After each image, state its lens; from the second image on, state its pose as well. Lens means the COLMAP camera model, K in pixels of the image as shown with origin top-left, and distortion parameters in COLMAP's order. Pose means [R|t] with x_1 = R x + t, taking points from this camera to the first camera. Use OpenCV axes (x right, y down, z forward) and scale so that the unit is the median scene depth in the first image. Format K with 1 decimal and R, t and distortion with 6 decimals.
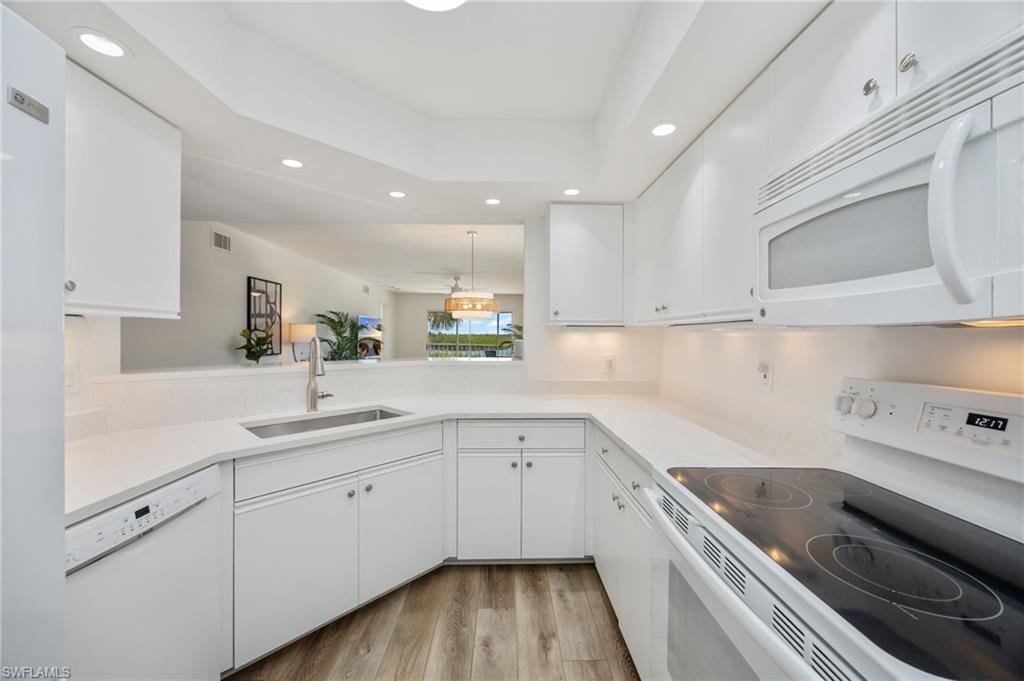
lens RADIAL K [[382.6, 0, 516.6], [0, 382.6, 338.6], [0, 0, 1]] dist [-0.000684, -0.000091]
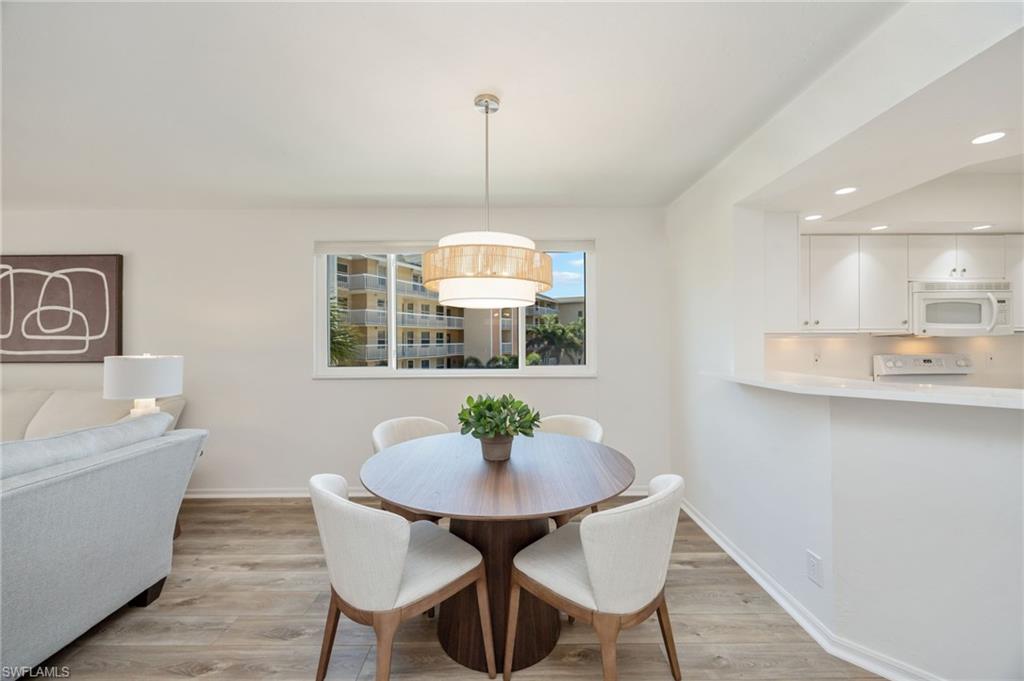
lens RADIAL K [[387.4, 0, 511.7], [0, 387.4, 337.3], [0, 0, 1]] dist [-0.003044, -0.000531]
pose [[0.035100, 0.007872, 0.999353, -1.193251], [0.011585, 0.999899, -0.008283, -0.019470], [-0.999317, 0.011868, 0.035006, 2.114338]]
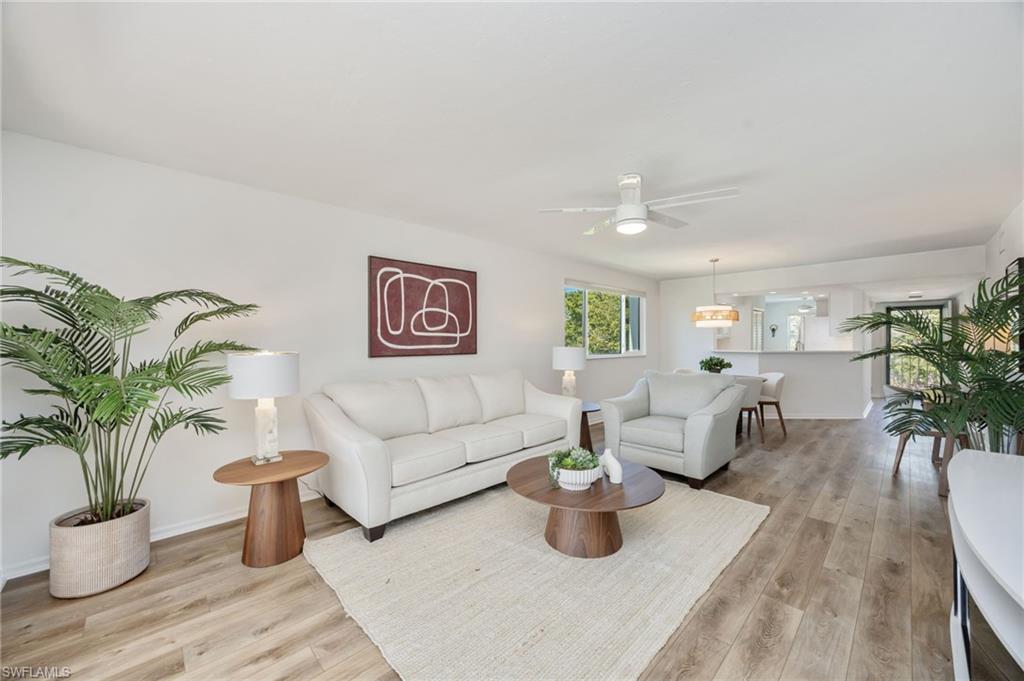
lens RADIAL K [[387.4, 0, 511.7], [0, 387.4, 337.3], [0, 0, 1]] dist [-0.003044, -0.000531]
pose [[-0.668480, 0.001777, 0.743728, -1.373826], [0.003012, 0.999995, 0.000318, -0.038654], [-0.743724, 0.002453, -0.668482, 5.209090]]
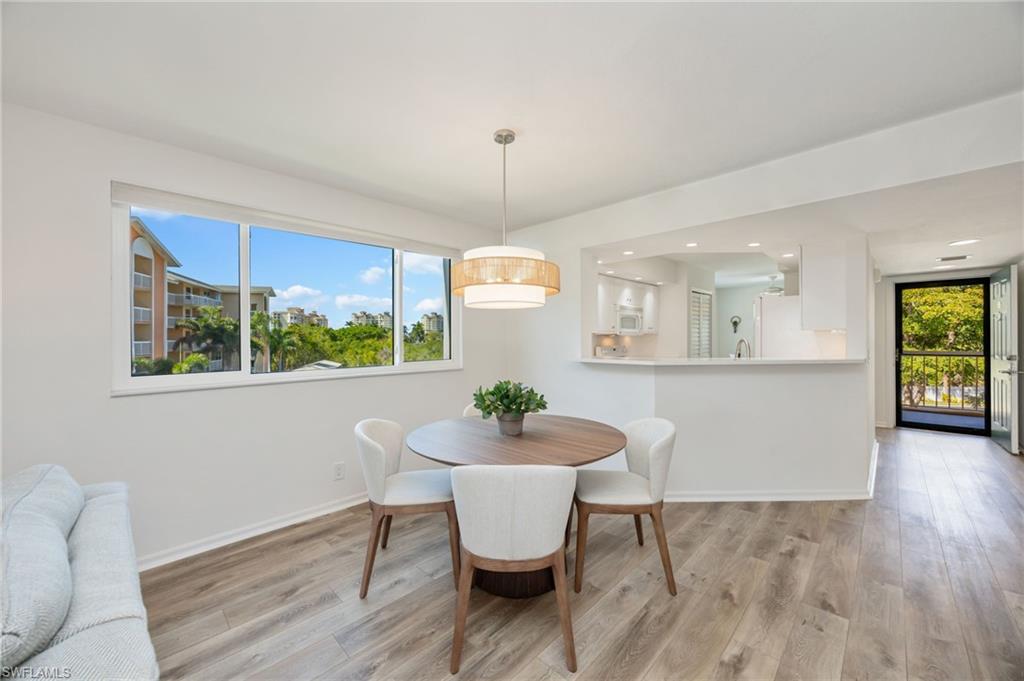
lens RADIAL K [[382.6, 0, 516.6], [0, 382.6, 338.6], [0, 0, 1]] dist [-0.000684, -0.000091]
pose [[-0.687626, -0.000959, 0.726064, -1.081974], [0.008680, 0.999917, 0.009541, -0.026291], [-0.726013, 0.012863, -0.687561, 2.932246]]
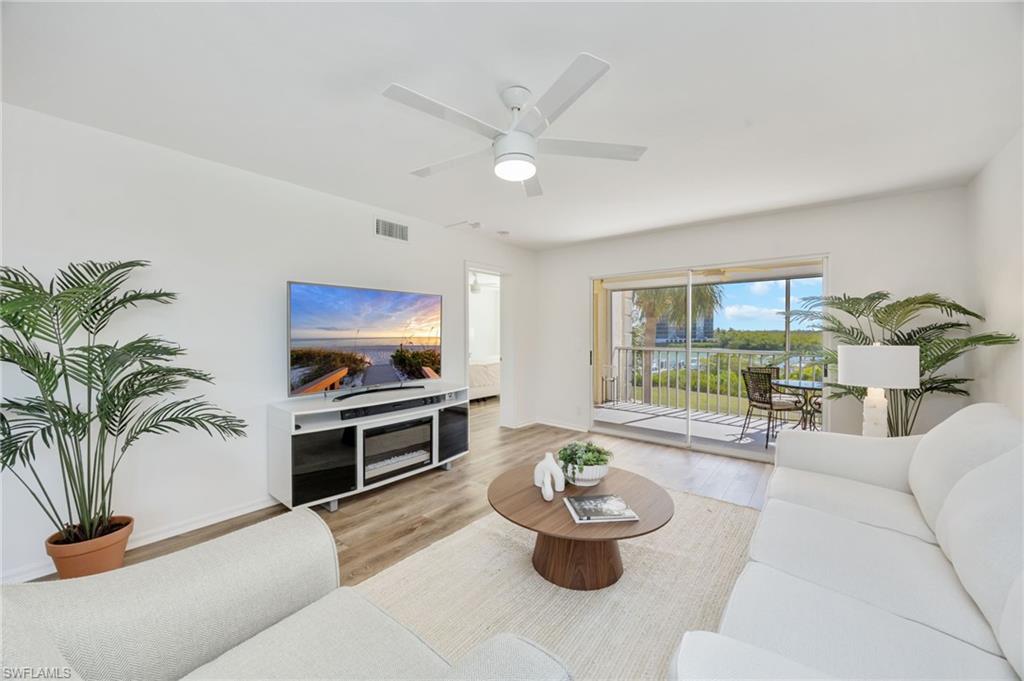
lens RADIAL K [[387.4, 0, 511.7], [0, 387.4, 337.3], [0, 0, 1]] dist [-0.003044, -0.000531]
pose [[0.752122, 0.003365, -0.659015, 0.026390], [-0.002443, 0.999994, 0.002317, -0.016704], [0.659019, -0.000132, 0.752126, 3.200906]]
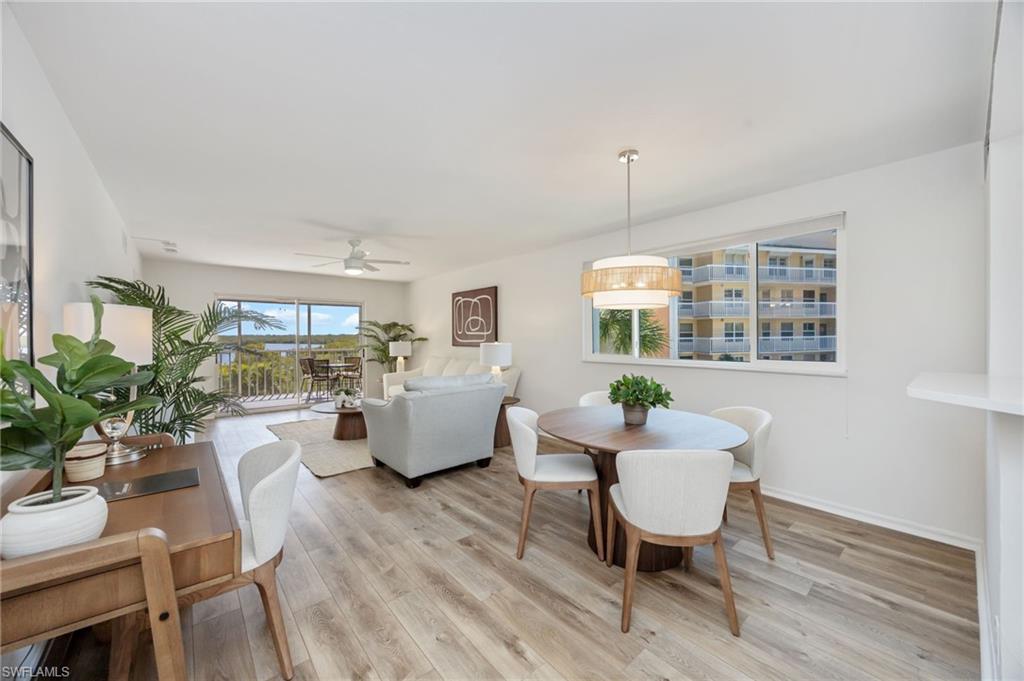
lens RADIAL K [[387.4, 0, 511.7], [0, 387.4, 337.3], [0, 0, 1]] dist [-0.003044, -0.000531]
pose [[0.787872, -0.009950, 0.615759, -1.328305], [0.013483, 0.999908, -0.001095, -0.013431], [-0.615692, 0.009165, 0.787934, 1.440884]]
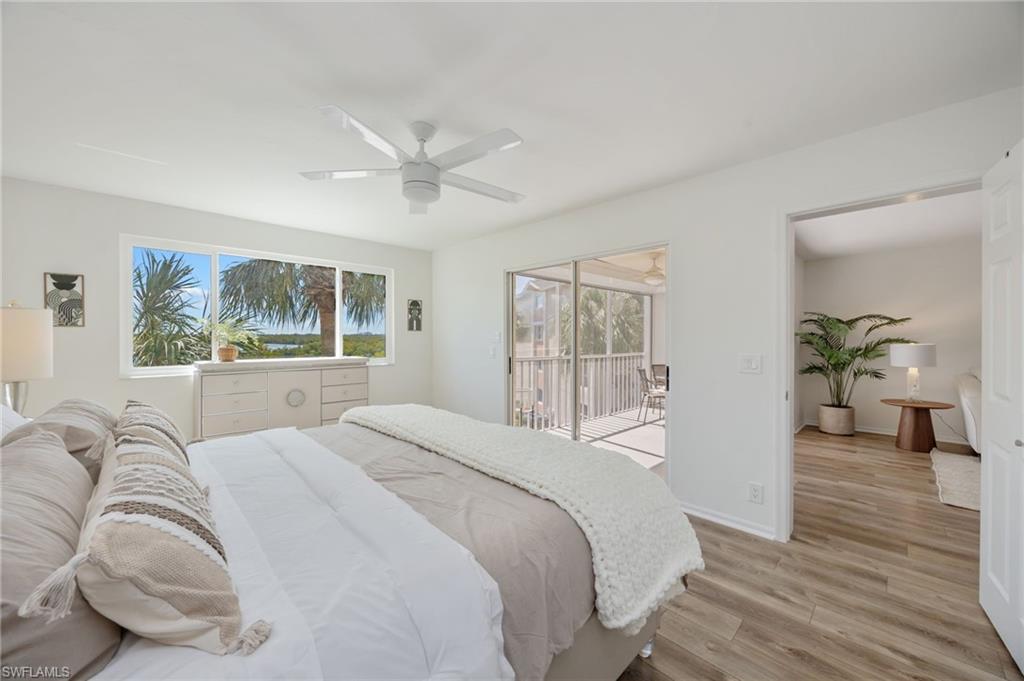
lens RADIAL K [[387.4, 0, 511.7], [0, 387.4, 337.3], [0, 0, 1]] dist [-0.003044, -0.000531]
pose [[0.749770, -0.005607, 0.661675, -3.264886], [0.008633, 0.999962, -0.001309, -0.049022], [-0.661642, 0.006694, 0.749790, 4.823307]]
